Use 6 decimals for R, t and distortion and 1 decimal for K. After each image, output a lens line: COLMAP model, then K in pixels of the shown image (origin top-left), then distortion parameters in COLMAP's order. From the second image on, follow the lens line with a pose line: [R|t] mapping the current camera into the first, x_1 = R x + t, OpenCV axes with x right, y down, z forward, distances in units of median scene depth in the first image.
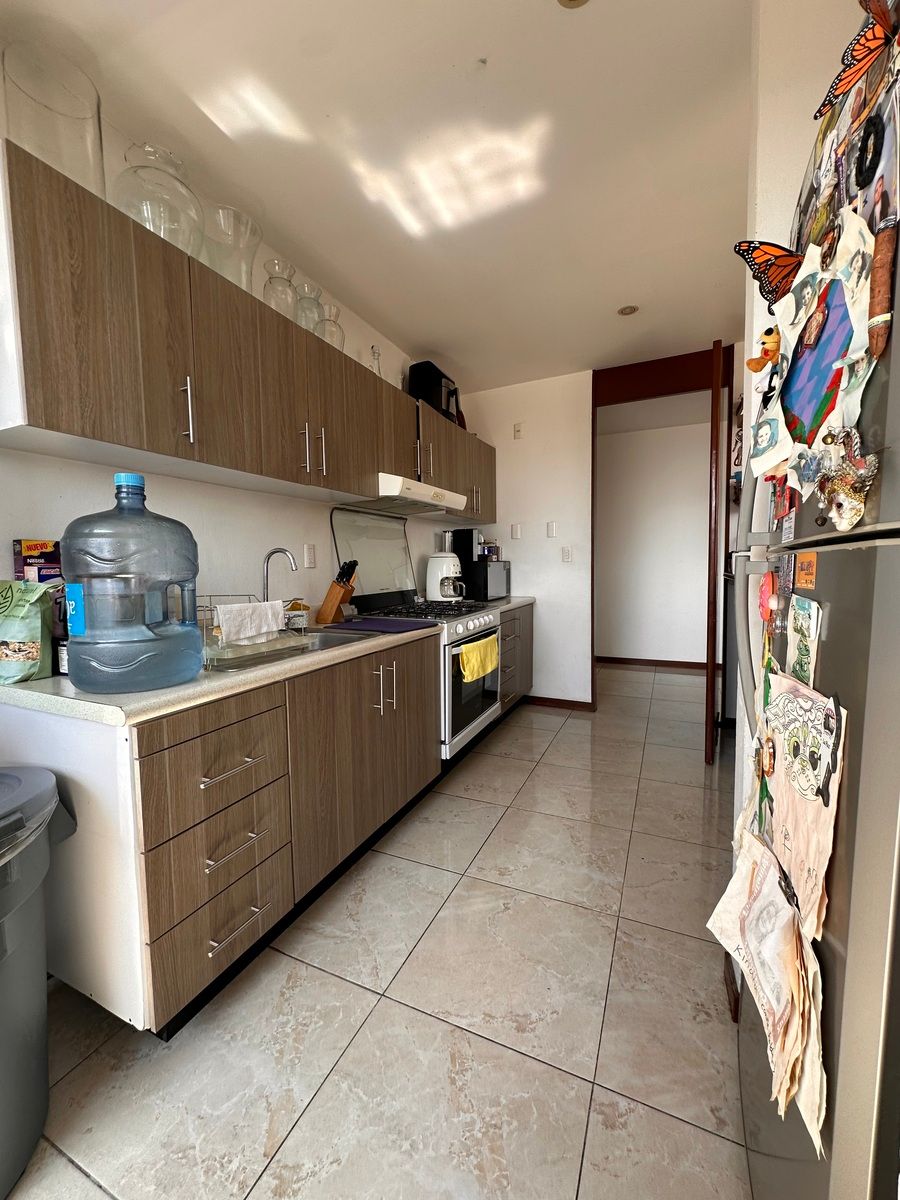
lens RADIAL K [[478.8, 0, 449.6], [0, 478.8, 599.3], [0, 0, 1]] dist [-0.001953, 0.000381]
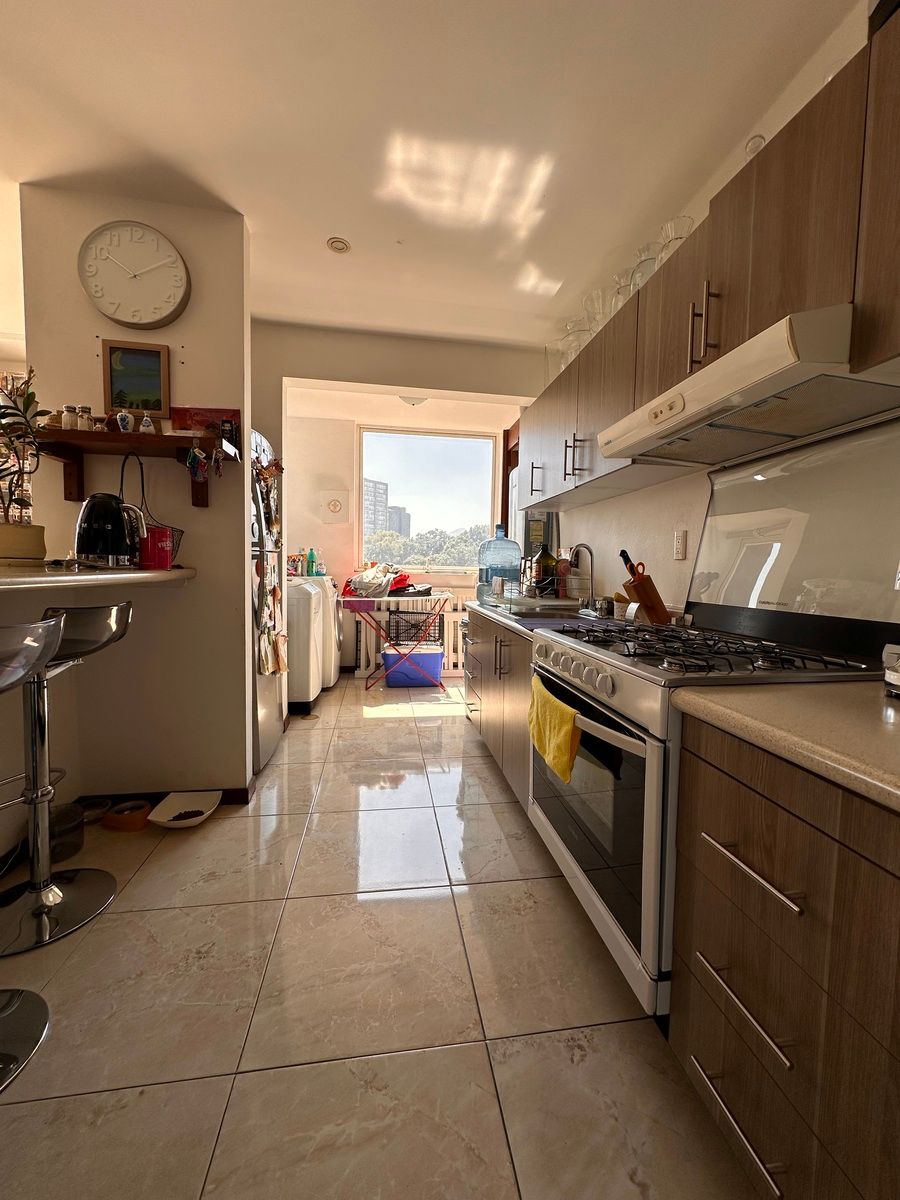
lens RADIAL K [[478.8, 0, 451.5], [0, 478.8, 597.8], [0, 0, 1]] dist [-0.001953, 0.000381]
pose [[-0.837463, 0.031995, -0.545556, 0.632566], [-0.045817, 0.990660, 0.128430, -0.114537], [0.544570, 0.132551, -0.828175, 1.932940]]
